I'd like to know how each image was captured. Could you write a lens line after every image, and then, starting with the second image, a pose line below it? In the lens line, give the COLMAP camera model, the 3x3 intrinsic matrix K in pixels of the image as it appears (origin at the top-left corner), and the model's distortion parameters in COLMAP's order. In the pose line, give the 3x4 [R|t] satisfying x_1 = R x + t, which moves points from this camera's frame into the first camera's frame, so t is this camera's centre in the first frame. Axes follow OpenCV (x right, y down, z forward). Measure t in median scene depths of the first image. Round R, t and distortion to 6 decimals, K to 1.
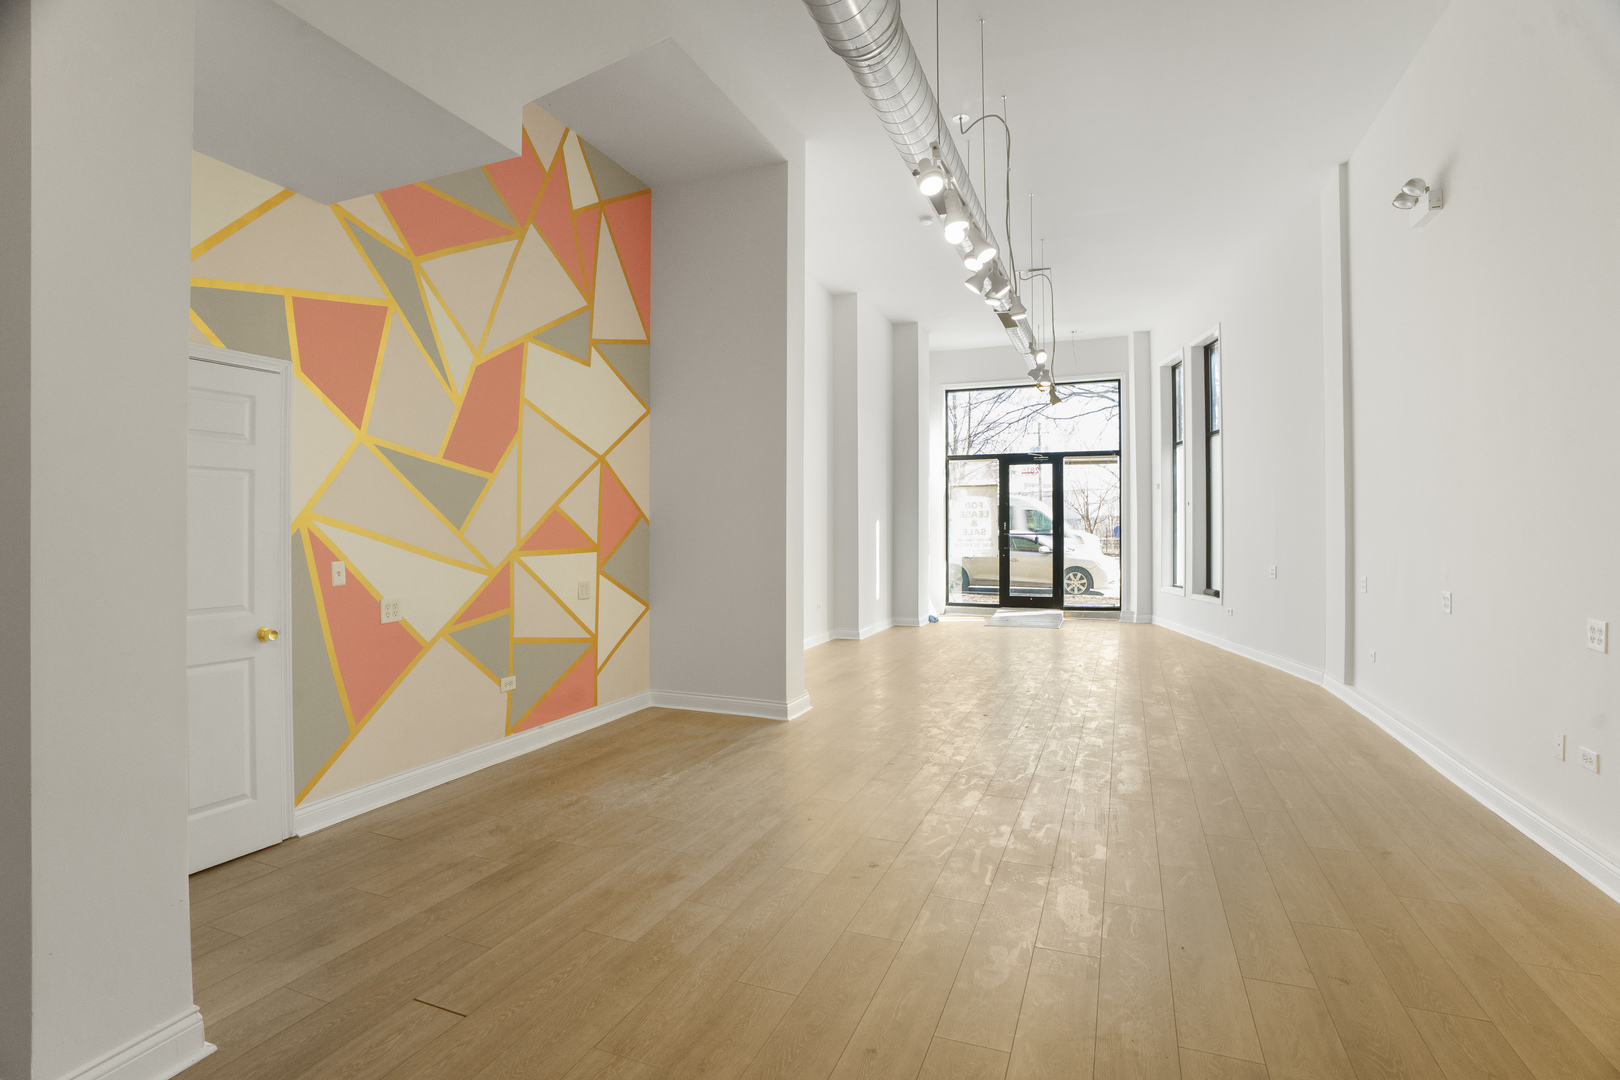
lens RADIAL K [[766.9, 0, 810.0], [0, 766.9, 540.0], [0, 0, 1]] dist [-0.090442, 0.031768]
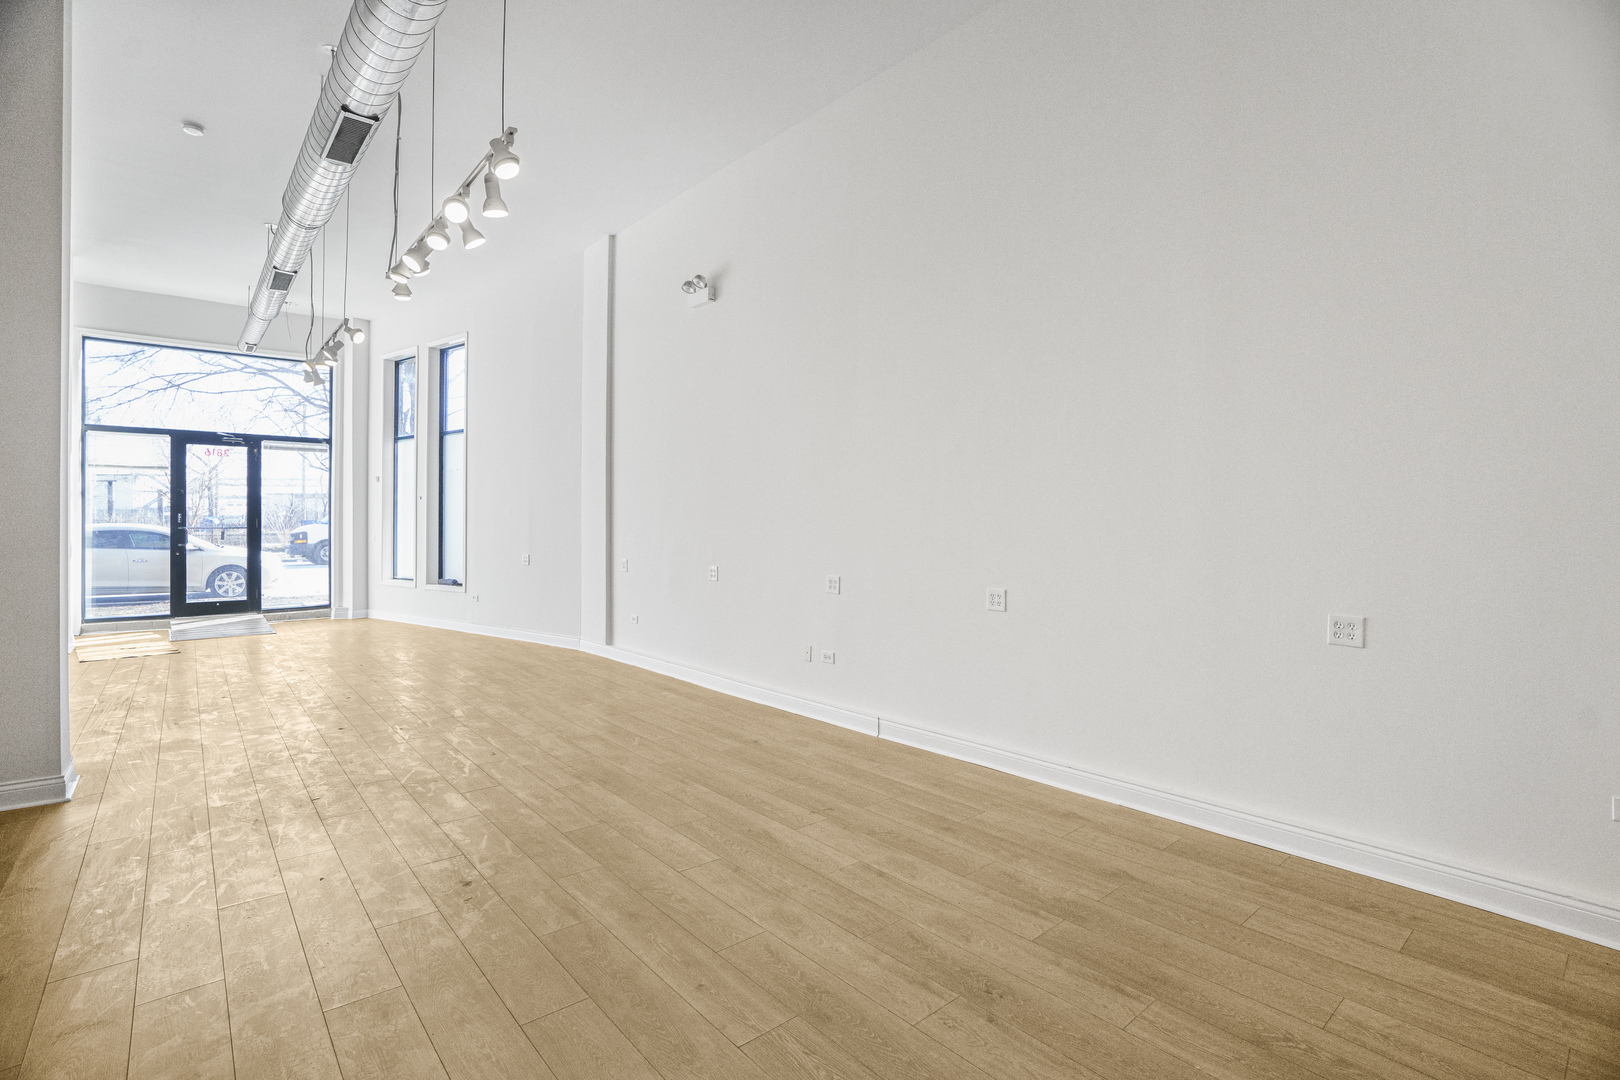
lens RADIAL K [[744.0, 0, 810.0], [0, 744.0, 540.0], [0, 0, 1]] dist [-0.083629, 0.032728]
pose [[0.460224, -0.016714, 0.887645, -0.119009], [0.008444, 0.999860, 0.014449, -0.000082], [-0.887763, 0.000845, 0.460301, 0.051455]]
